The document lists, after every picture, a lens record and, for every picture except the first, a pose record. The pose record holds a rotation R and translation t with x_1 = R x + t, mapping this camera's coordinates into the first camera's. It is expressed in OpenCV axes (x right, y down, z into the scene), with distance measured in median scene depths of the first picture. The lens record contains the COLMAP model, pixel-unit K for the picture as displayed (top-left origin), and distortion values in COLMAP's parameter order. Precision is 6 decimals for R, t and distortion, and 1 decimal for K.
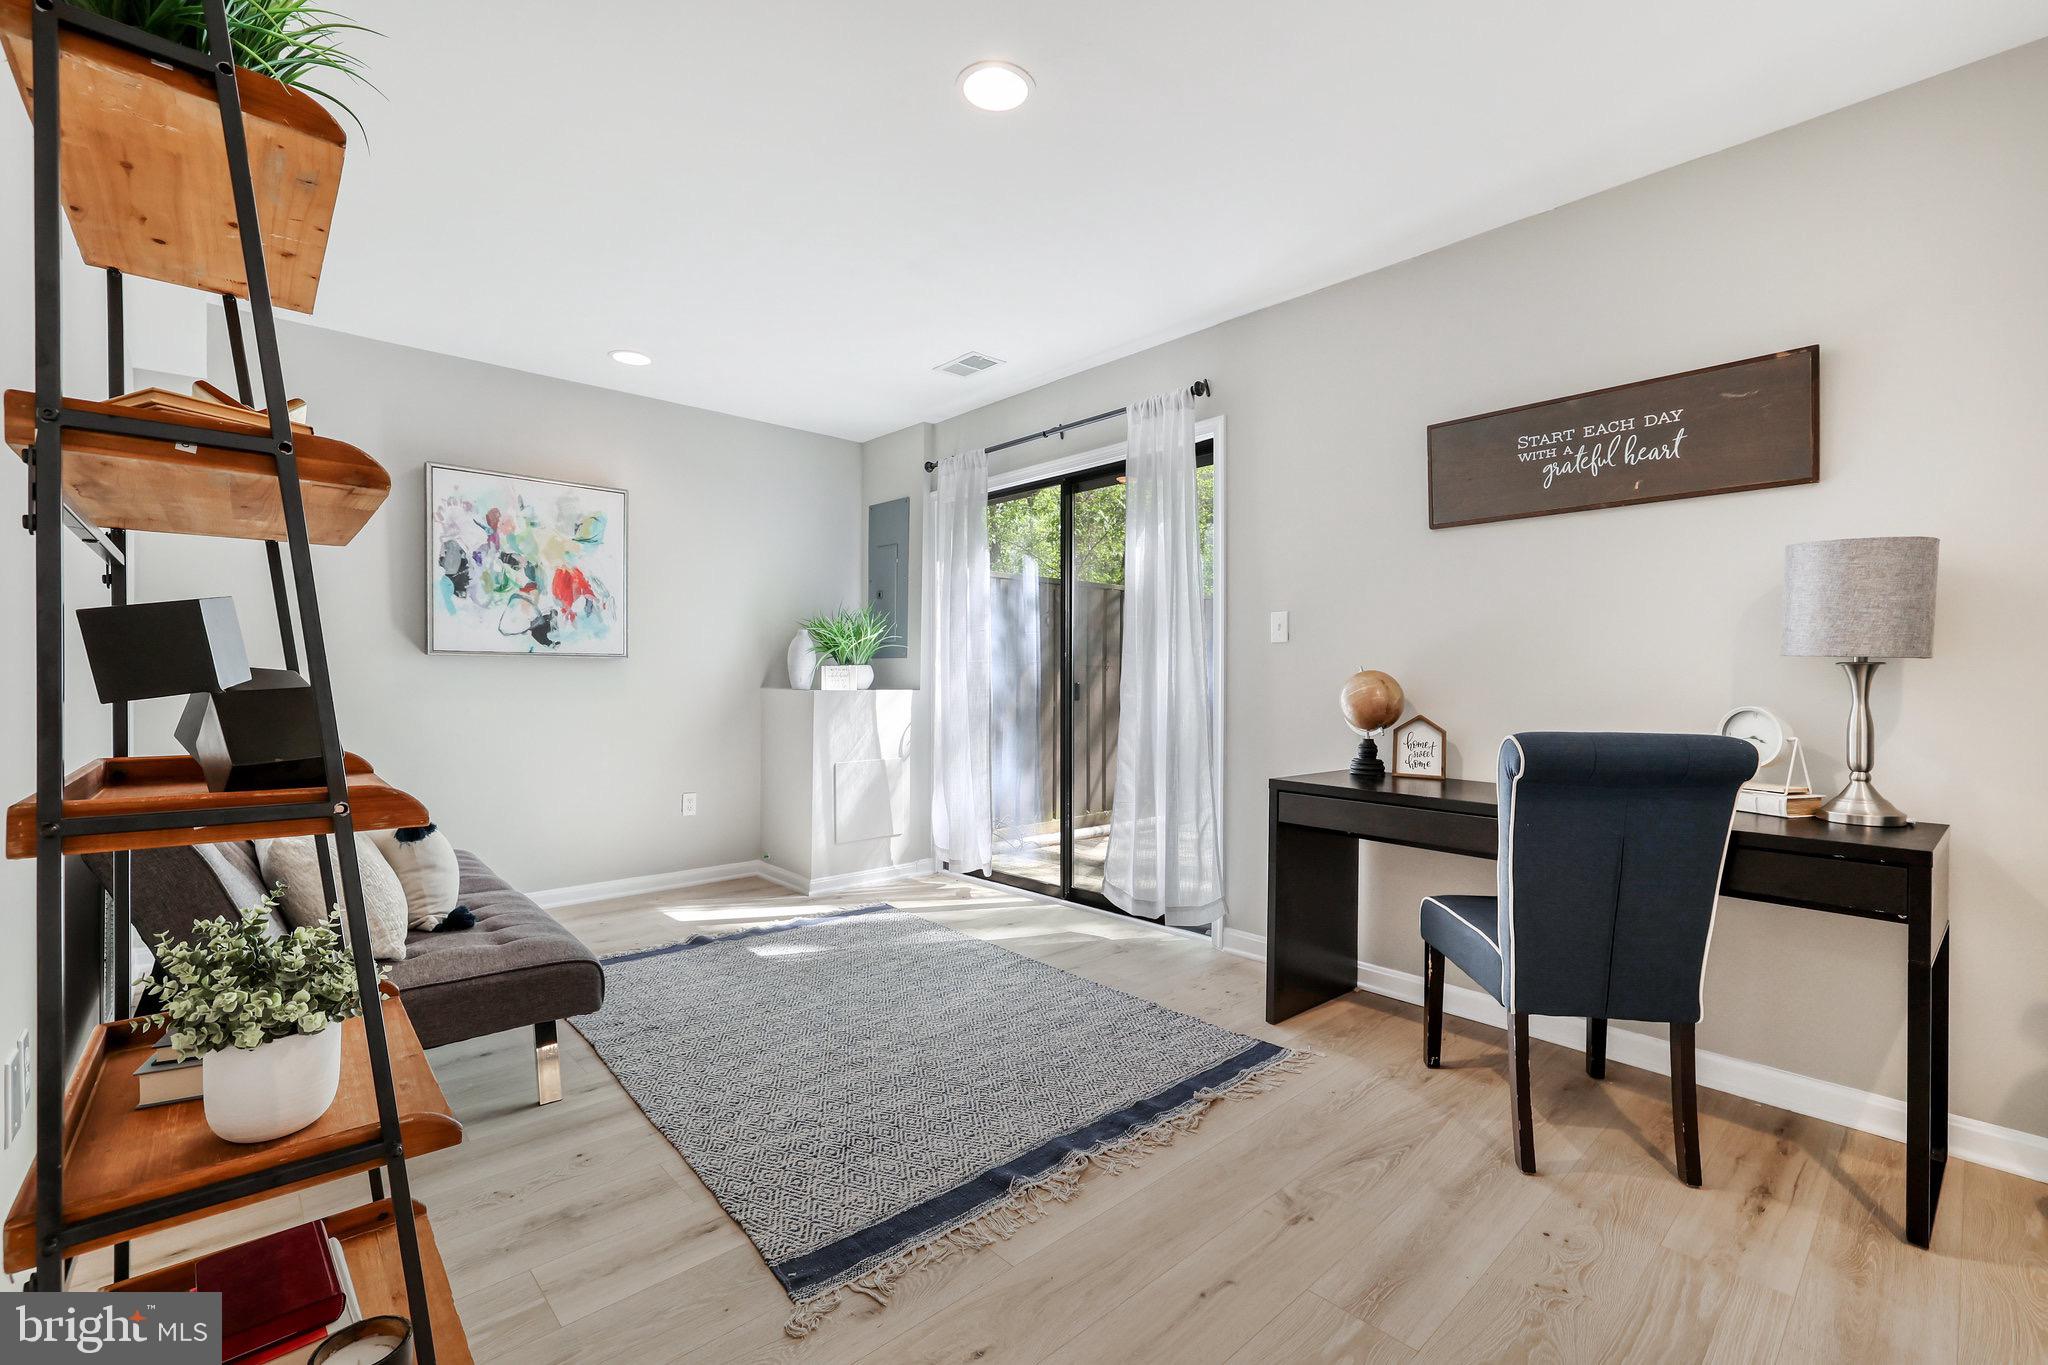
lens RADIAL K [[889.7, 0, 1024.0], [0, 889.7, 682.5], [0, 0, 1]] dist [-0.000239, -0.000101]
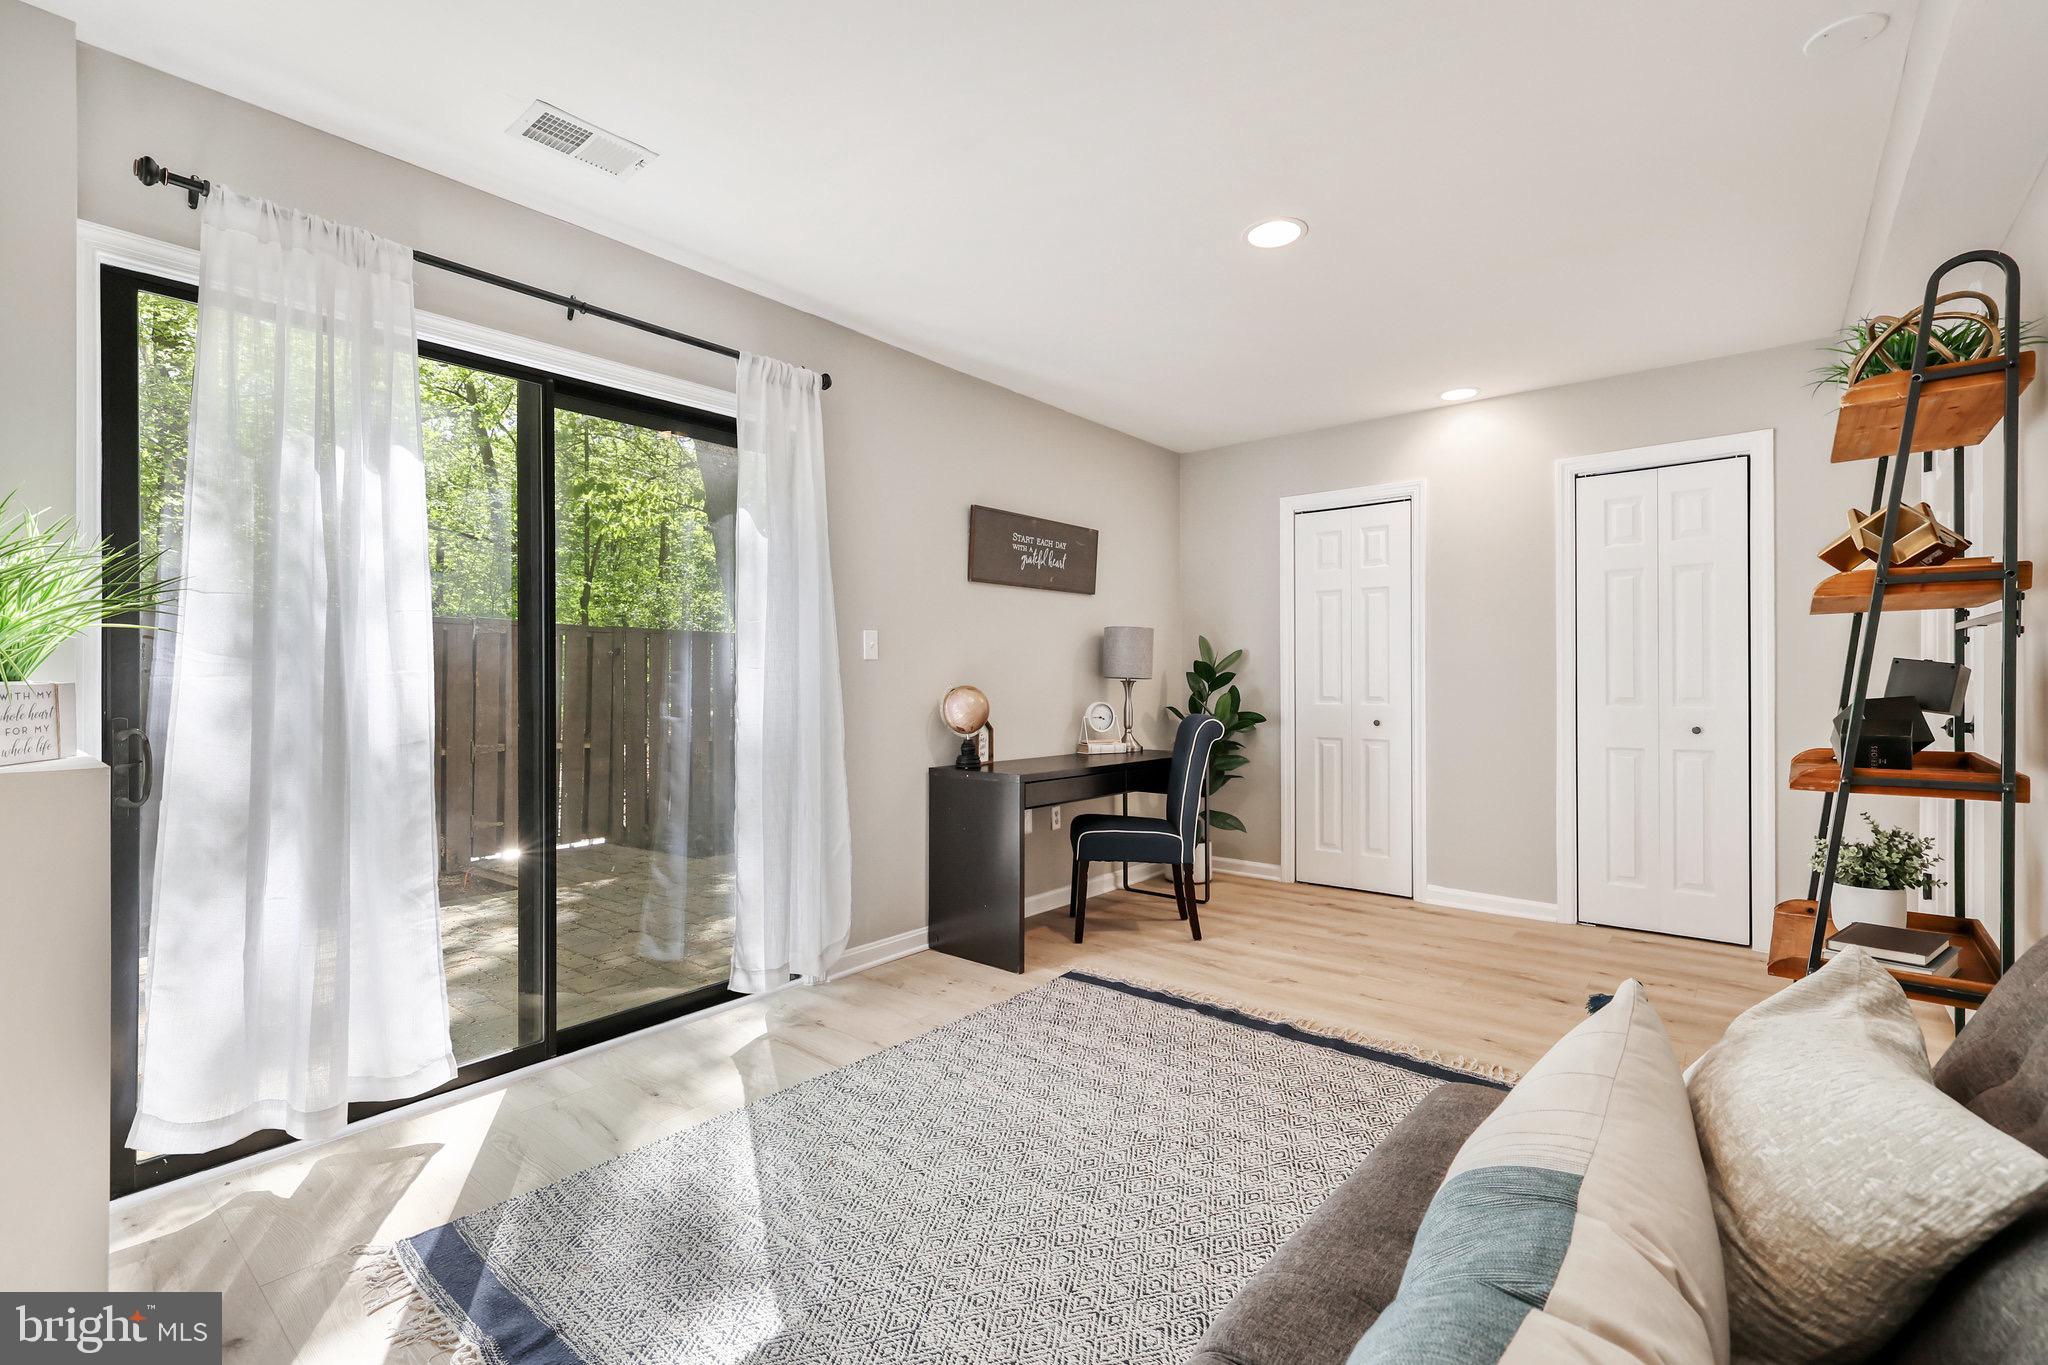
lens RADIAL K [[889.7, 0, 1024.0], [0, 889.7, 682.5], [0, 0, 1]] dist [-0.000239, -0.000101]
pose [[-0.137208, -0.008611, 0.990505, -1.005093], [0.009881, 0.999901, 0.010062, -0.033702], [-0.990493, 0.011167, -0.137109, 1.238838]]
